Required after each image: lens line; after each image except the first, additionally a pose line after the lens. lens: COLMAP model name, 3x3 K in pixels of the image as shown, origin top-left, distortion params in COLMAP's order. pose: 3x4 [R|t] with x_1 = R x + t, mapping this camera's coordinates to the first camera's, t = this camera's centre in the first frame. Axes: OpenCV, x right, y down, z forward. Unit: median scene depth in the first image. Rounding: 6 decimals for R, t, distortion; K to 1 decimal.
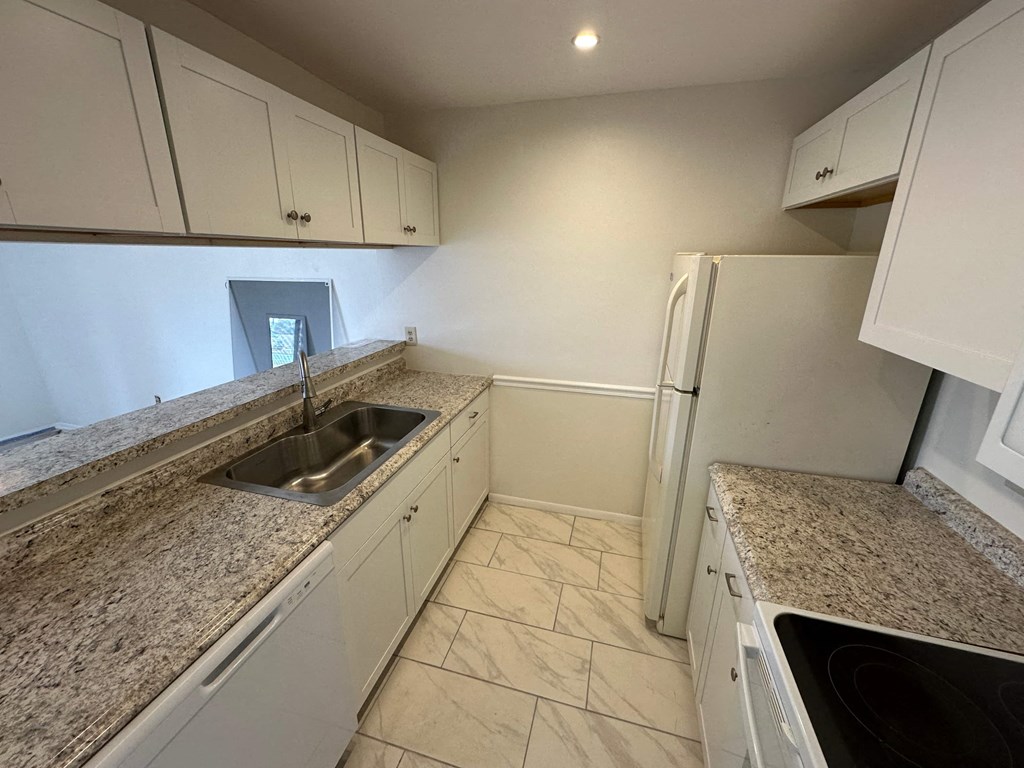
lens RADIAL K [[411.0, 0, 508.8], [0, 411.0, 390.1], [0, 0, 1]] dist [-0.003437, 0.000471]
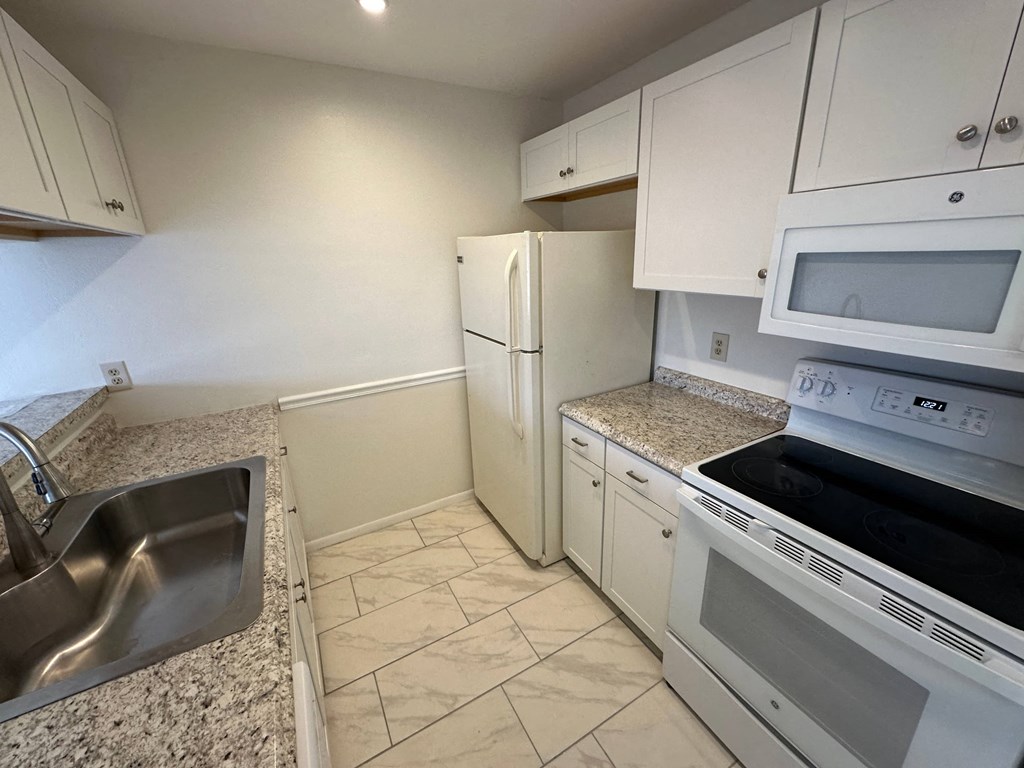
lens RADIAL K [[411.0, 0, 509.6], [0, 411.0, 390.8], [0, 0, 1]] dist [-0.003437, 0.000471]
pose [[0.702645, -0.254741, 0.664377, -0.336174], [0.259606, 0.961132, 0.093967, -0.013382], [-0.662492, 0.106450, 0.741467, 0.158854]]
